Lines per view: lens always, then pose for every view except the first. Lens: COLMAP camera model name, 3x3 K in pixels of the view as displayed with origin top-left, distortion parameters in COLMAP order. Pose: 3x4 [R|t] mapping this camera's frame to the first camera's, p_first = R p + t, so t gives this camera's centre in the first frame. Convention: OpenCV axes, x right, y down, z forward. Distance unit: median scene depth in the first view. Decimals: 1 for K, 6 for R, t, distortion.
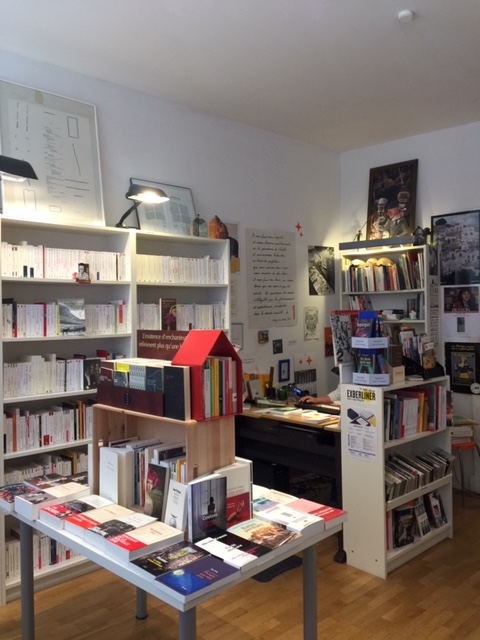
lens RADIAL K [[537.1, 0, 240.0], [0, 537.1, 311.4], [0, 0, 1]] dist [0.031310, -0.003023]
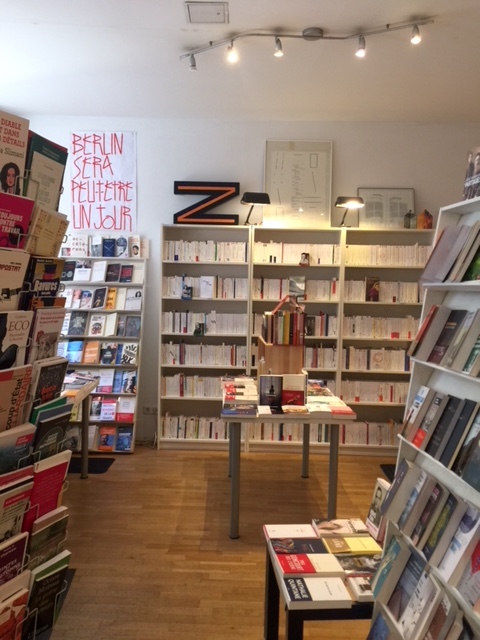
lens RADIAL K [[537.1, 0, 240.0], [0, 537.1, 311.4], [0, 0, 1]] dist [0.031310, -0.003023]
pose [[0.708972, 0.061182, -0.702578, 0.633359], [-0.031889, 0.997992, 0.054727, -0.001560], [0.704515, -0.016396, 0.709499, -0.205918]]
